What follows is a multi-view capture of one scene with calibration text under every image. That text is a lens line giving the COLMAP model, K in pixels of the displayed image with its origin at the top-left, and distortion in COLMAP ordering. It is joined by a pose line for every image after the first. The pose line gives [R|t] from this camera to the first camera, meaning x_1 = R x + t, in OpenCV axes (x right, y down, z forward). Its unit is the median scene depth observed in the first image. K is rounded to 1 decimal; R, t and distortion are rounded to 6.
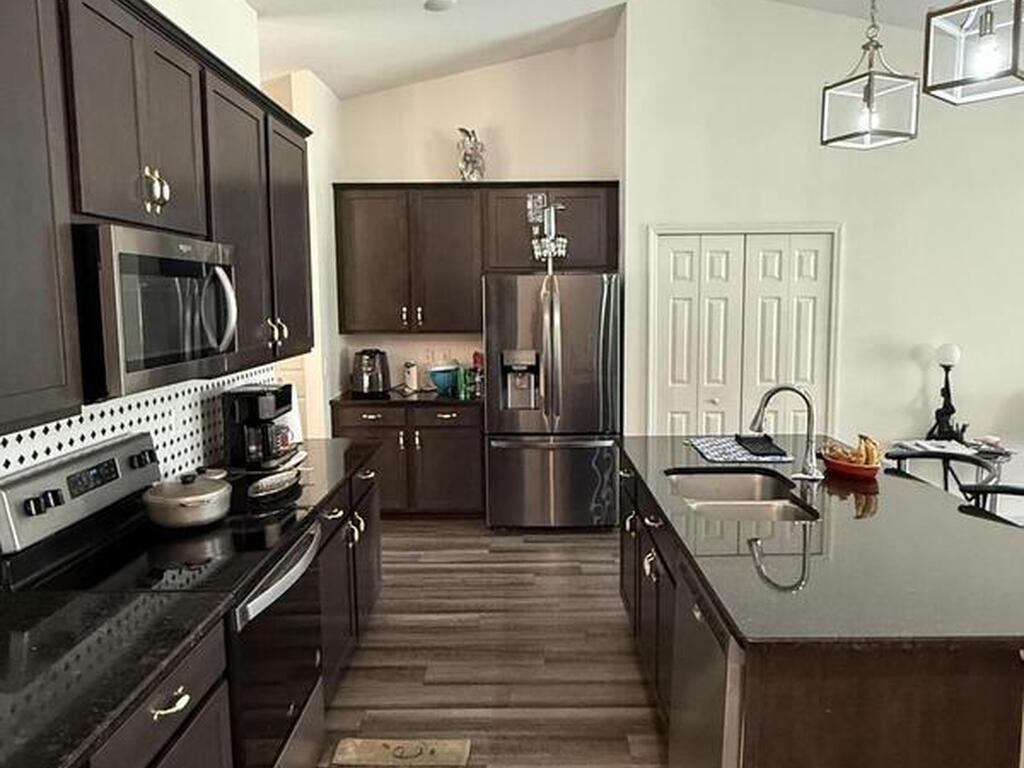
lens RADIAL K [[747.5, 0, 513.3], [0, 747.5, 382.7], [0, 0, 1]] dist [0.005531, -0.009840]
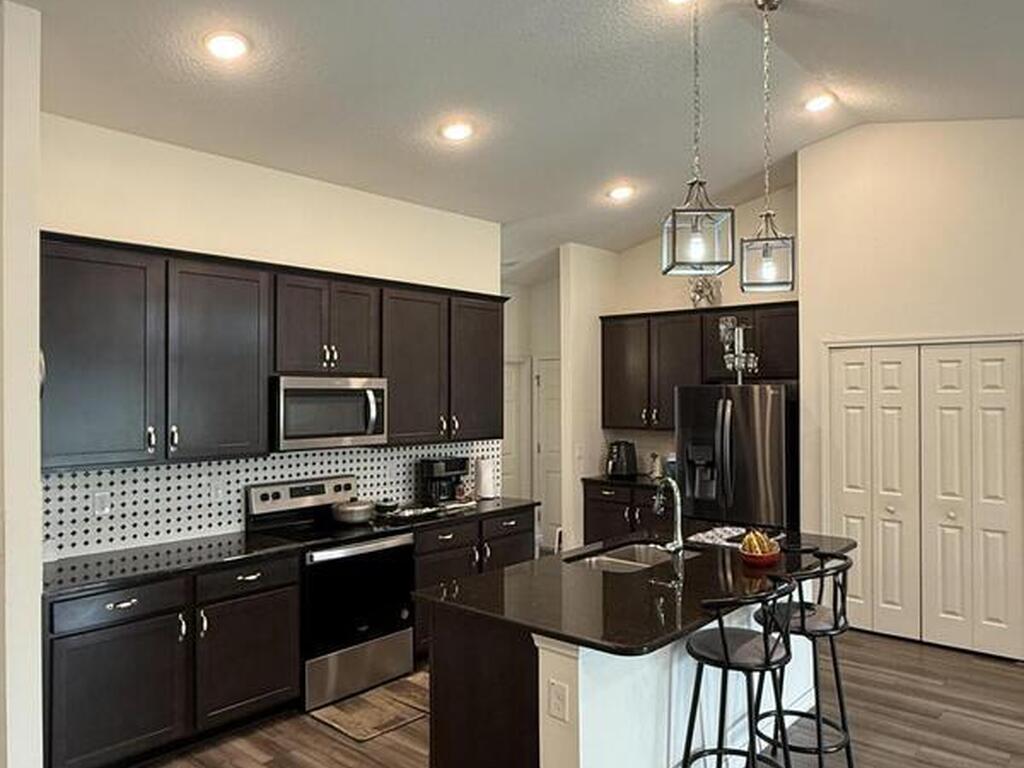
lens RADIAL K [[747.5, 0, 514.8], [0, 747.5, 386.0], [0, 0, 1]] dist [0.005531, -0.009840]
pose [[0.761516, 0.003175, -0.648139, 0.534454], [-0.079610, 0.992874, -0.088673, -0.011040], [0.643239, 0.119124, 0.756342, -0.104605]]
